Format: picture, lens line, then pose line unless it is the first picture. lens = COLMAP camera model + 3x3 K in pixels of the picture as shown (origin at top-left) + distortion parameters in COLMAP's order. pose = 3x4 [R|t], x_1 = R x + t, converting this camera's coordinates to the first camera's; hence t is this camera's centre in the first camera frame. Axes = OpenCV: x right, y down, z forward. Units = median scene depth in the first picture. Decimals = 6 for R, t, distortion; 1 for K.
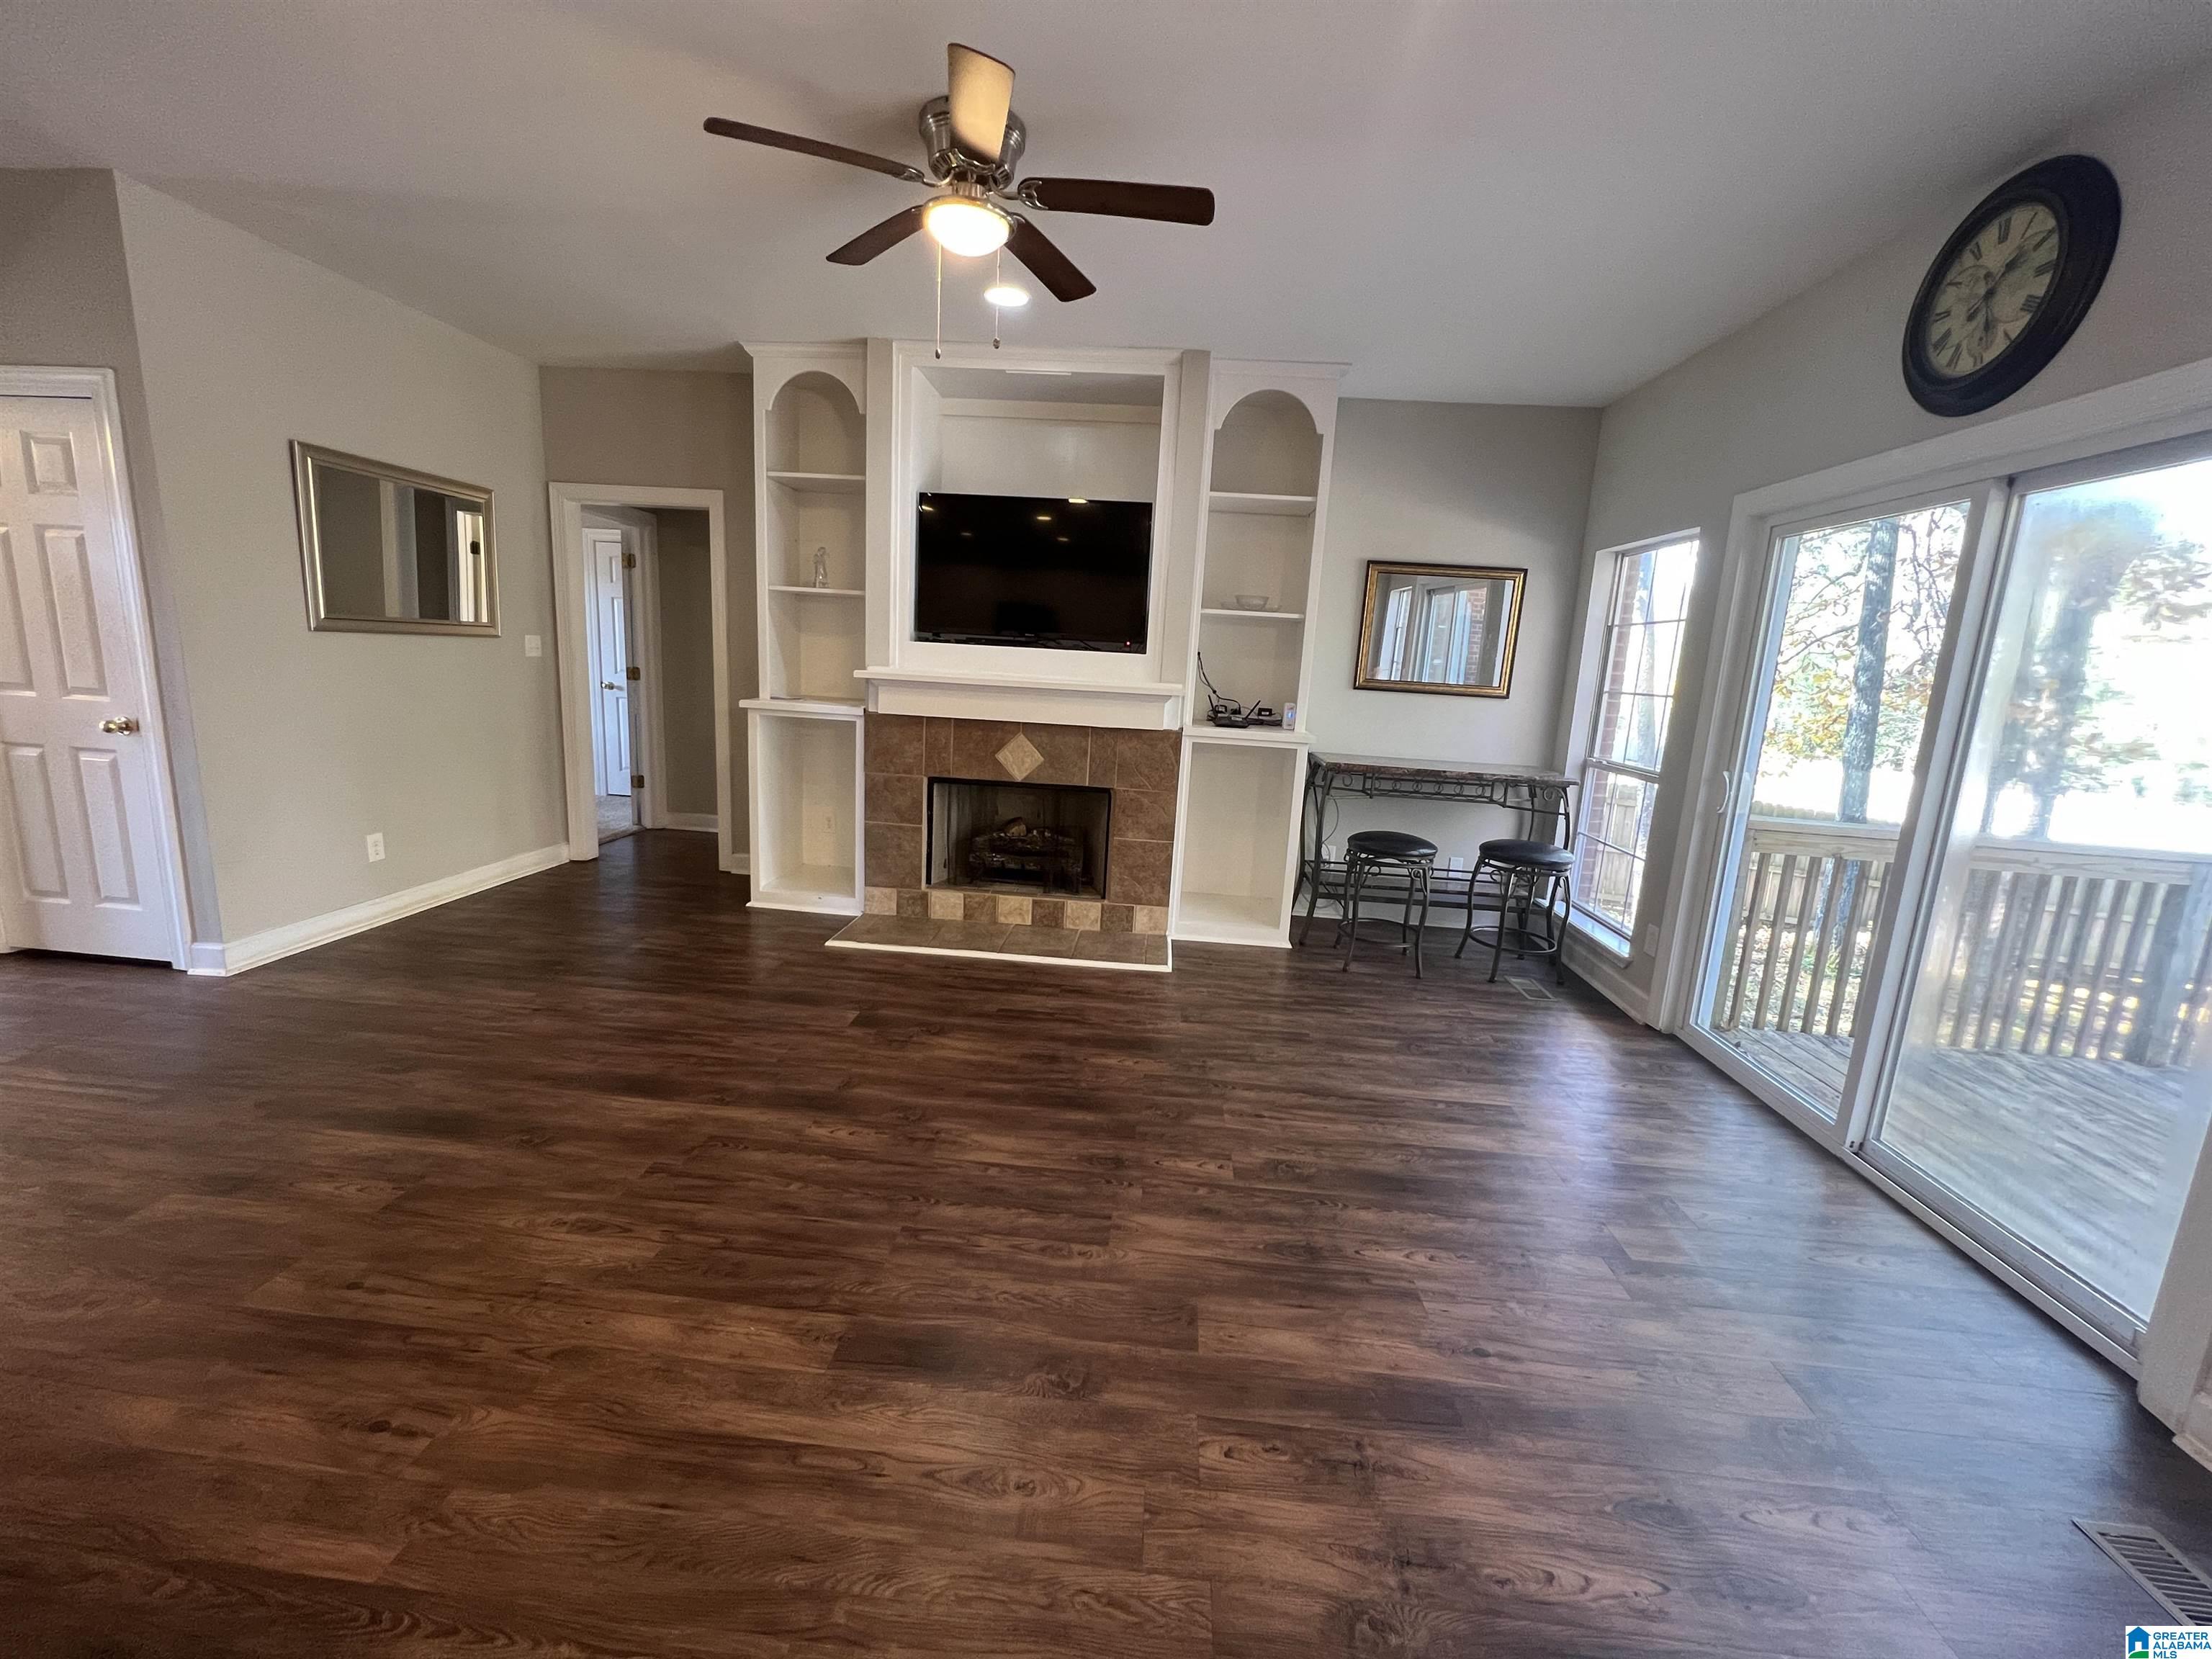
lens RADIAL K [[886.8, 0, 1105.7], [0, 886.8, 821.0], [0, 0, 1]] dist [-0.002374, 0.000929]
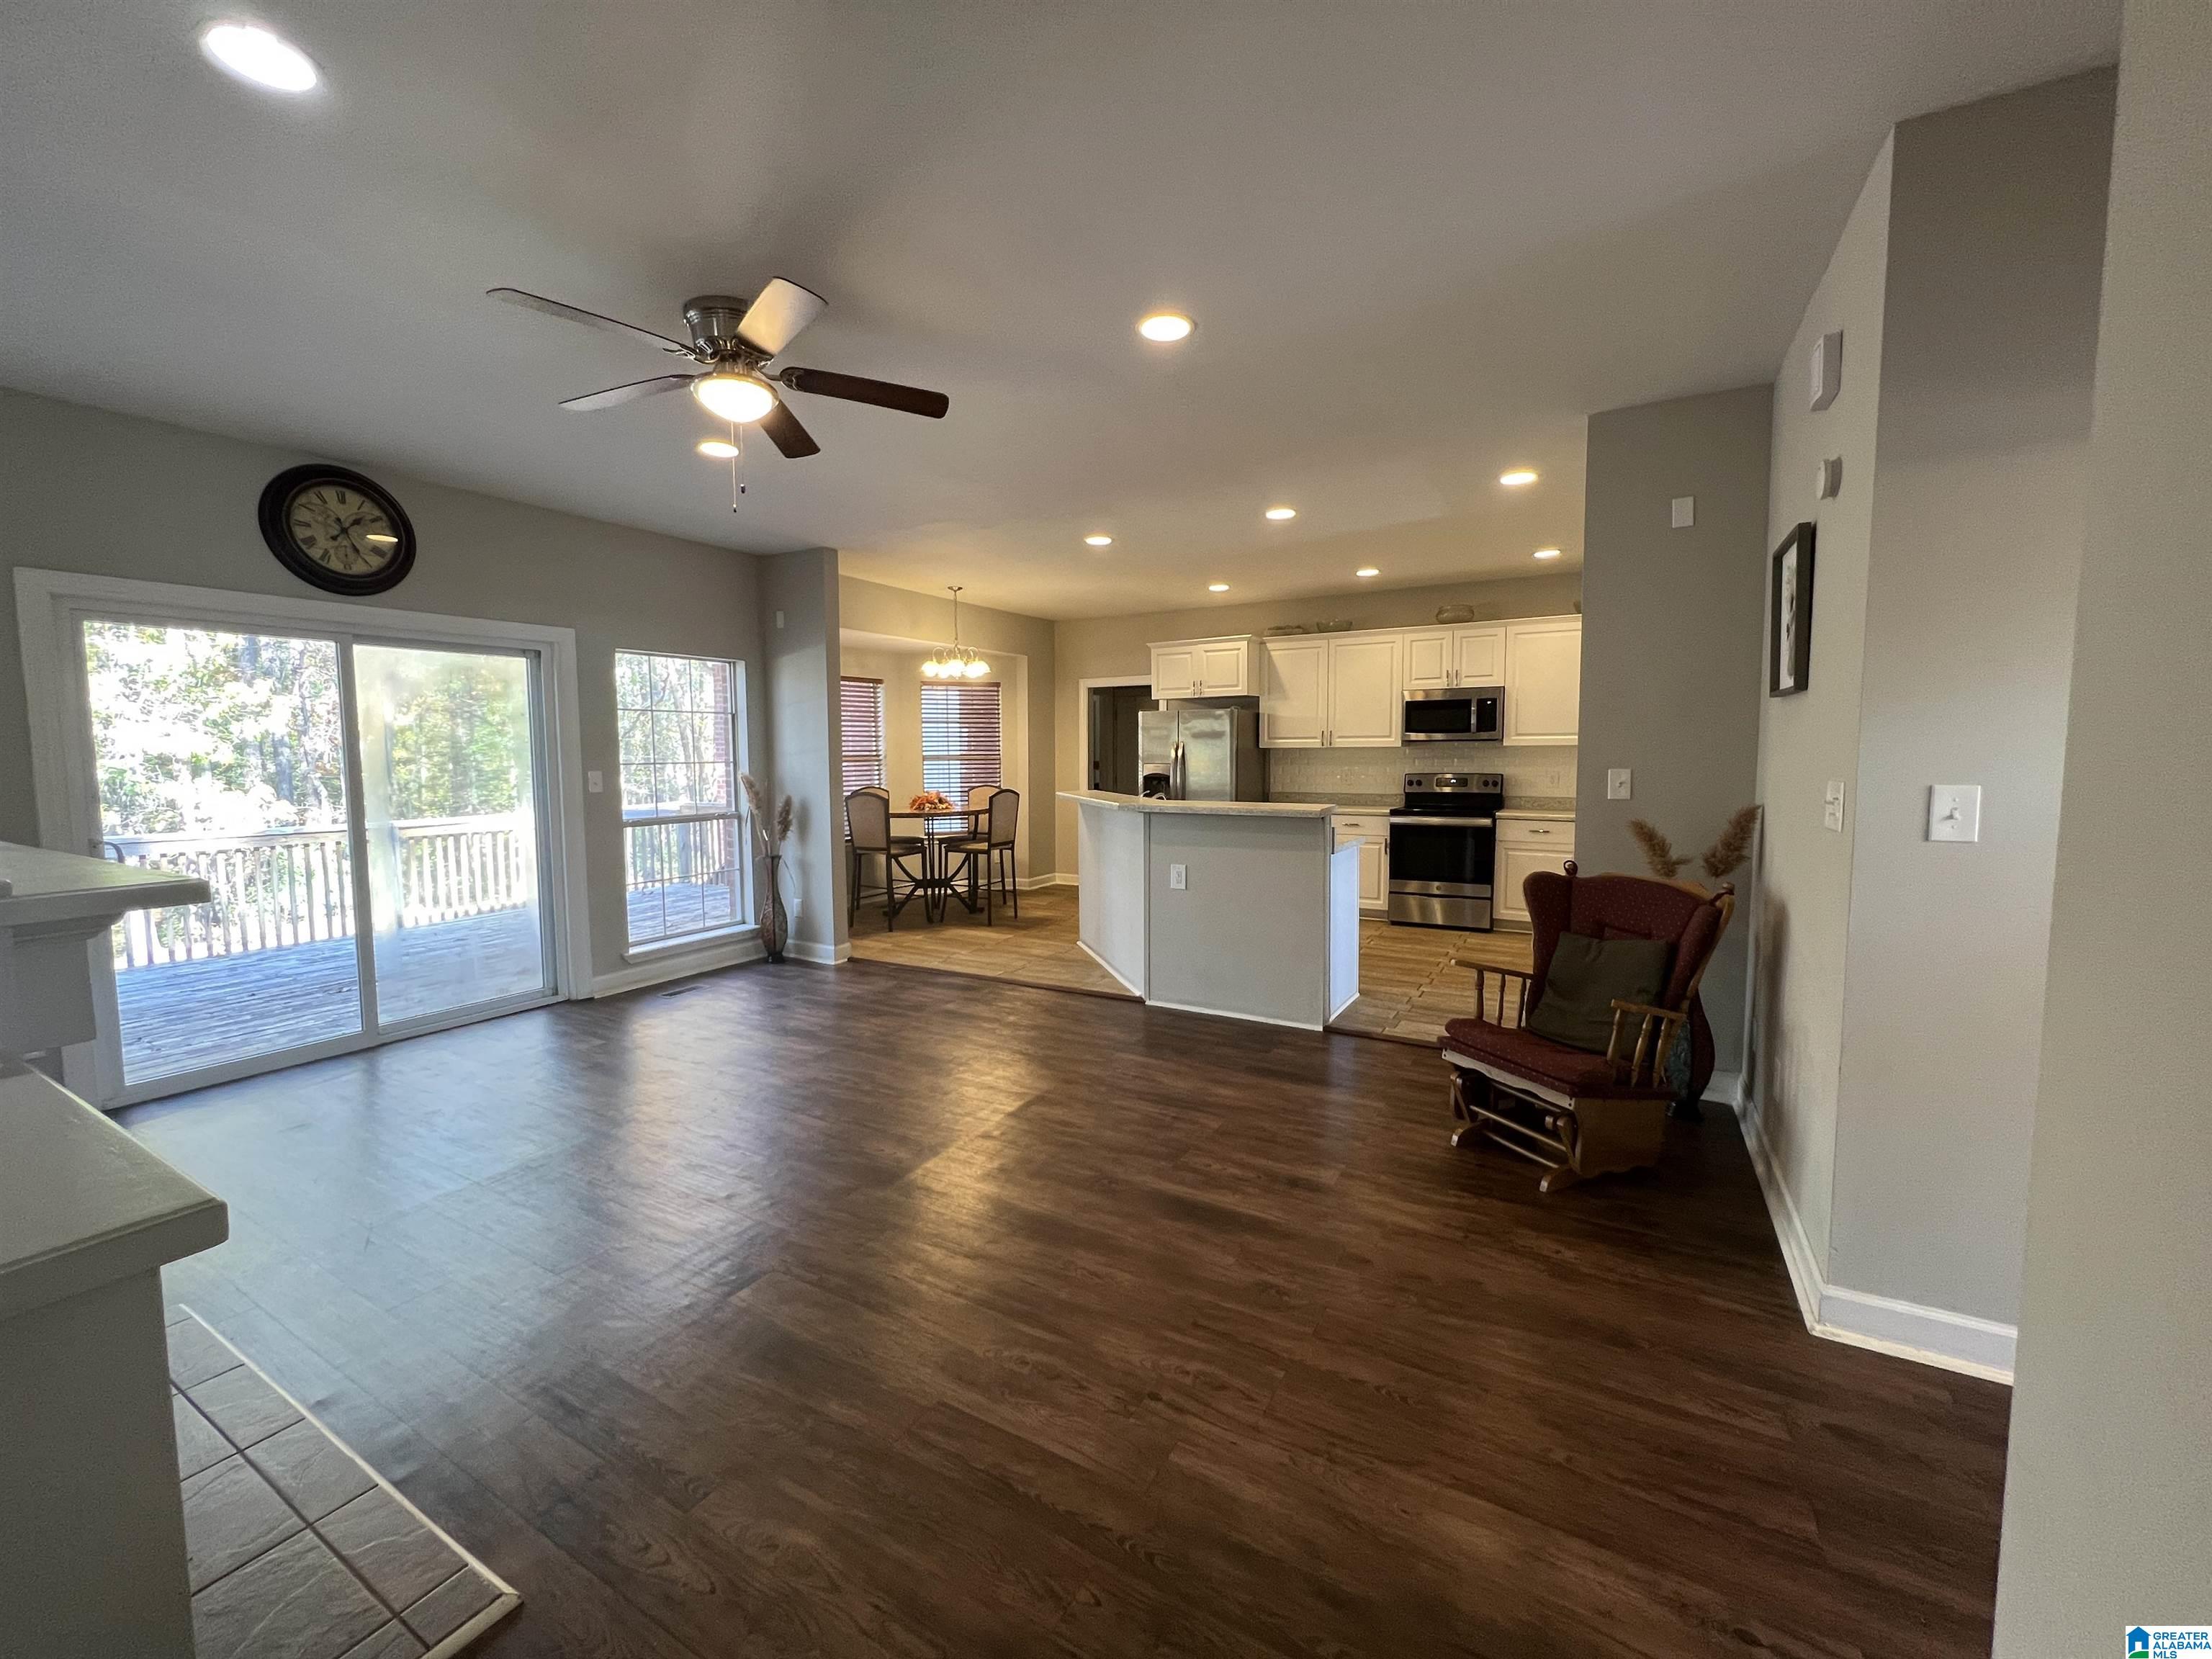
lens RADIAL K [[886.8, 0, 1105.7], [0, 886.8, 821.0], [0, 0, 1]] dist [-0.002374, 0.000929]
pose [[-0.898458, -0.083007, 0.431142, -0.650720], [0.036168, 0.964637, 0.261091, -0.246369], [-0.437567, 0.250172, -0.863683, 1.113040]]
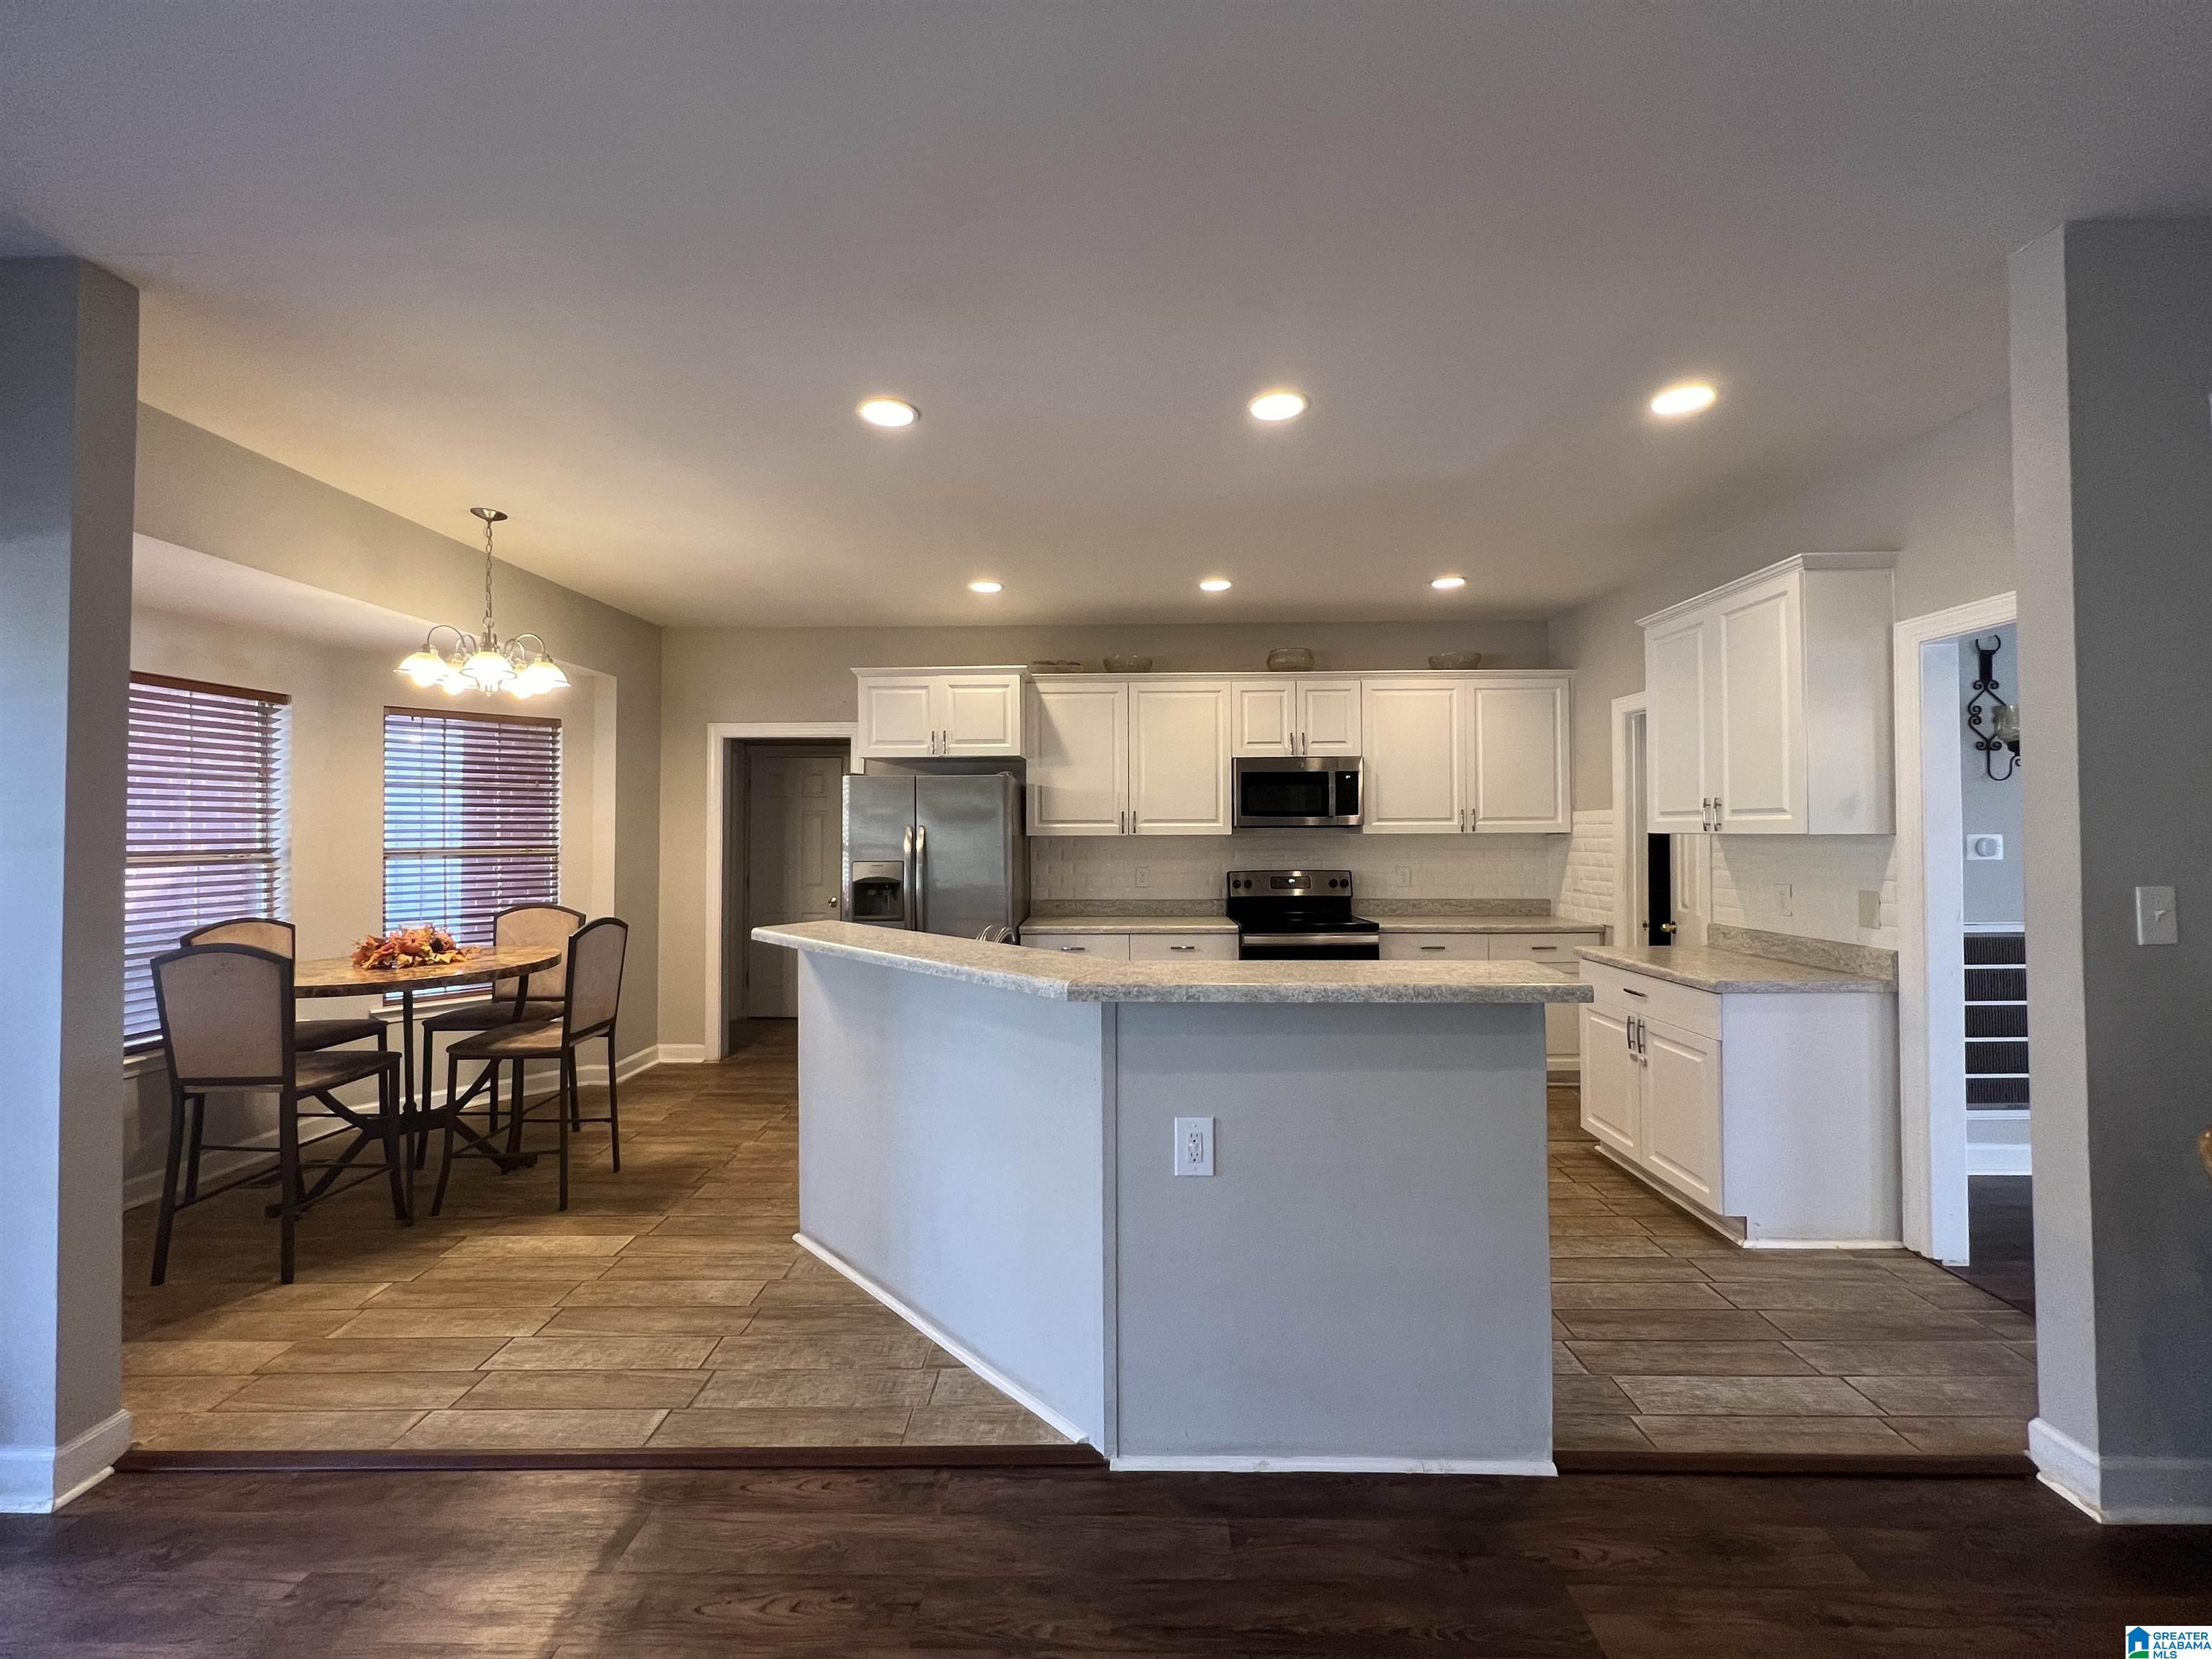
lens RADIAL K [[886.8, 0, 1105.7], [0, 886.8, 821.0], [0, 0, 1]] dist [-0.002374, 0.000929]
pose [[-0.997425, -0.050949, -0.050473, -0.161590], [-0.058553, 0.984901, 0.162914, -0.123841], [0.041410, 0.165449, -0.985349, 0.541290]]
